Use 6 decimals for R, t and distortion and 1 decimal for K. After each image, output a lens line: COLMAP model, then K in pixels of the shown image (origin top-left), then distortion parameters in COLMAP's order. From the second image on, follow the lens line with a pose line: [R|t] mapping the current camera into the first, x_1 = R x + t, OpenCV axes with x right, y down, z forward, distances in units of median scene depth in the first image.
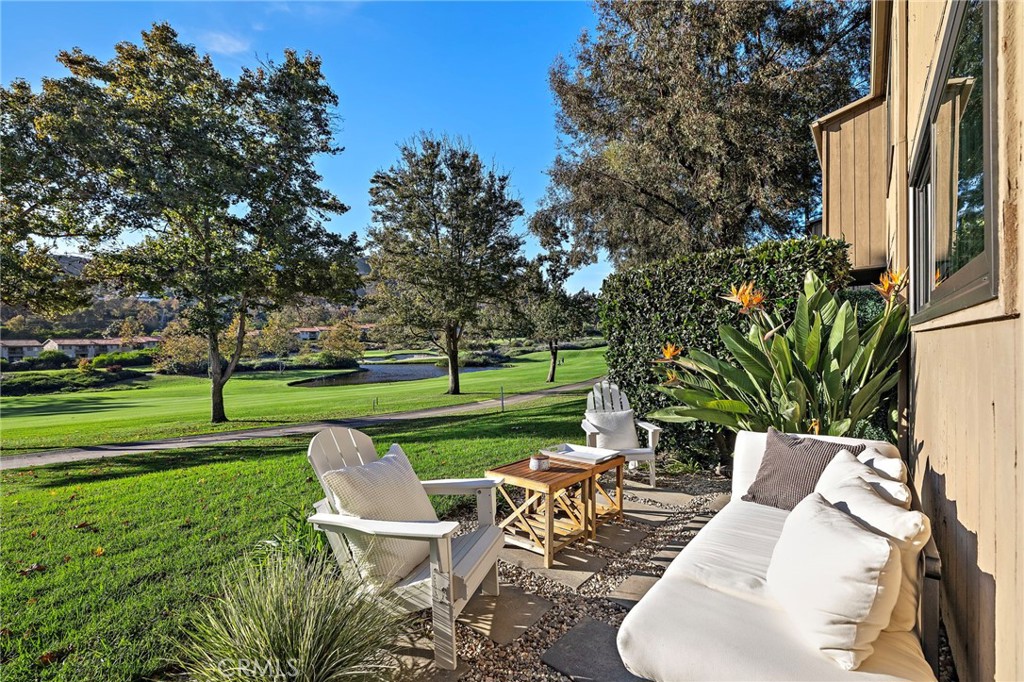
lens RADIAL K [[435.9, 0, 511.3], [0, 435.9, 352.3], [0, 0, 1]] dist [-0.000656, -0.000337]
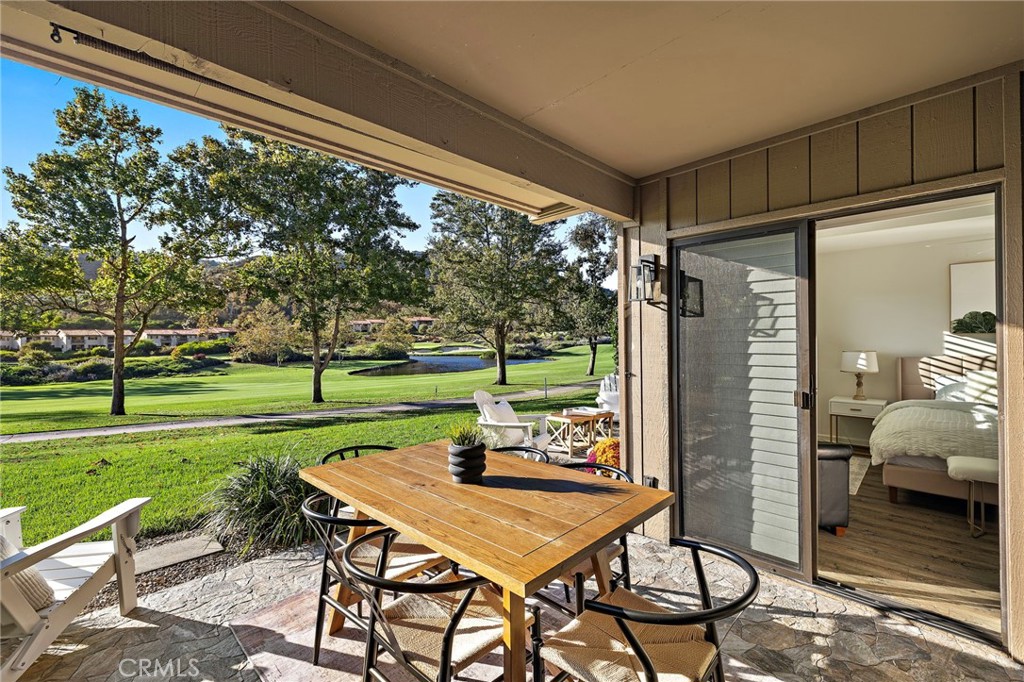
lens RADIAL K [[432.4, 0, 512.0], [0, 432.4, 341.0], [0, 0, 1]] dist [0.000881, -0.000084]
pose [[0.995477, 0.010466, -0.094421, -0.001019], [-0.011389, 0.999892, -0.009246, -0.006884], [0.094314, 0.010280, 0.995489, -0.127874]]
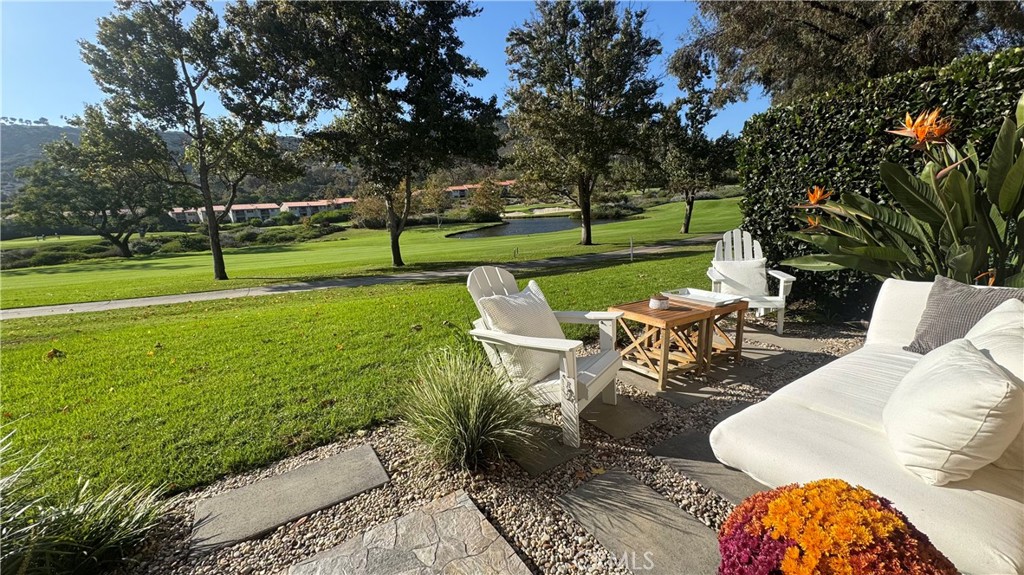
lens RADIAL K [[405.7, 0, 512.0], [0, 405.7, 287.5], [0, 0, 1]] dist [-0.003295, -0.000544]
pose [[0.952383, 0.036434, -0.302719, 0.002367], [0.024288, 0.980615, 0.194435, 0.000734], [0.303935, -0.192529, 0.933036, -0.008077]]
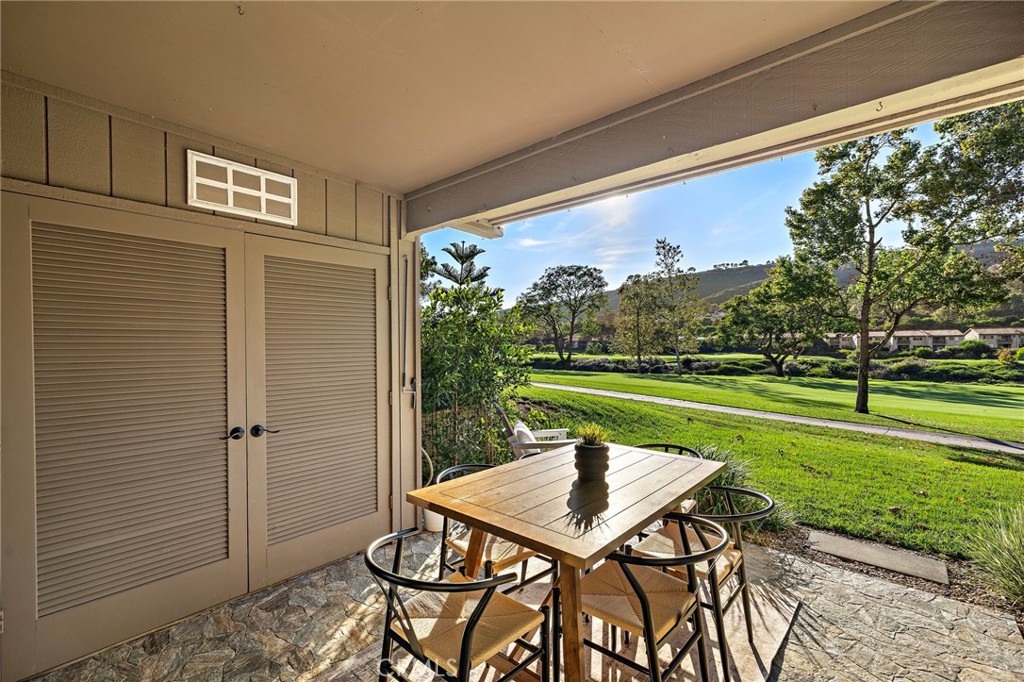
lens RADIAL K [[444.3, 0, 510.5], [0, 444.3, 352.9], [0, 0, 1]] dist [0.001520, 0.000537]
pose [[-0.046254, 0.038449, -0.998189, 0.076056], [-0.012268, 0.999162, 0.039055, -0.010634], [0.998854, 0.014052, -0.045744, -0.058298]]
